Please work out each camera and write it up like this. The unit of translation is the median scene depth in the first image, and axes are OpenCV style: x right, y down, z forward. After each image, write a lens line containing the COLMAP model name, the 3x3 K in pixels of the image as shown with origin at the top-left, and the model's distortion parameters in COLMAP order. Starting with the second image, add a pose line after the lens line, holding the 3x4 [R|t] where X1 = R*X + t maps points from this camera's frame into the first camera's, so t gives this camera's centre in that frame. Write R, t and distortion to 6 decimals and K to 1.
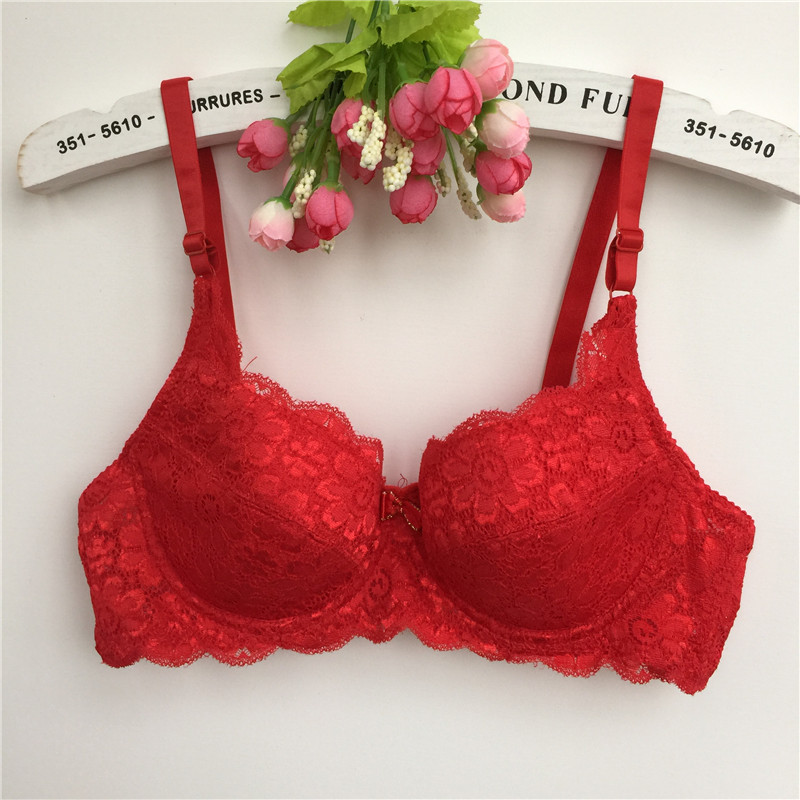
lens RADIAL K [[937.7, 0, 396.7], [0, 937.7, 399.3], [0, 0, 1]] dist [0.023326, 0.195215]
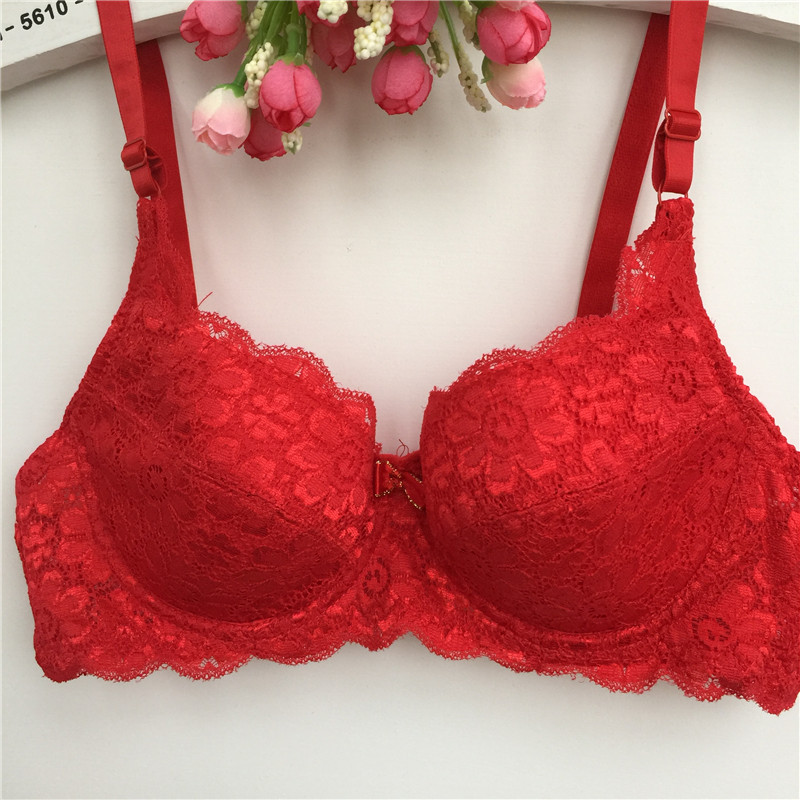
lens RADIAL K [[928.2, 0, 400.0], [0, 928.2, 400.0], [0, 0, 1]] dist [0.059741, -0.033808]
pose [[0.998201, -0.020291, -0.056425, 0.052697], [0.019618, 0.999730, -0.012457, 0.058498], [0.056662, 0.011327, 0.998329, 0.214144]]
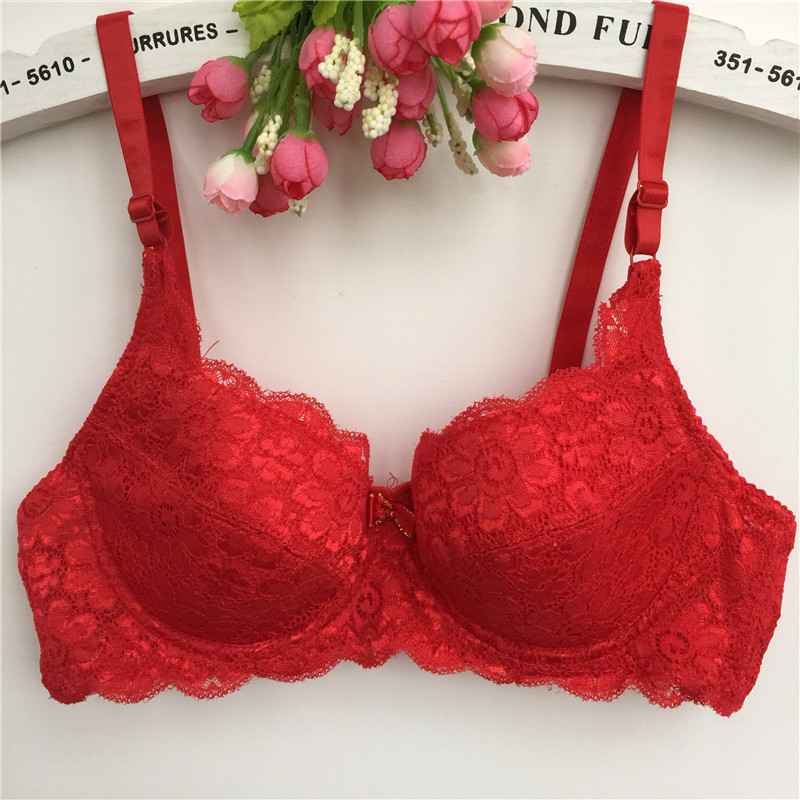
lens RADIAL K [[928.2, 0, 400.0], [0, 928.2, 400.0], [0, 0, 1]] dist [0.059741, -0.033808]
pose [[0.999466, -0.022467, 0.023709, -0.005754], [0.022023, 0.999580, 0.018819, -0.003636], [-0.024122, -0.018287, 0.999542, 0.147949]]
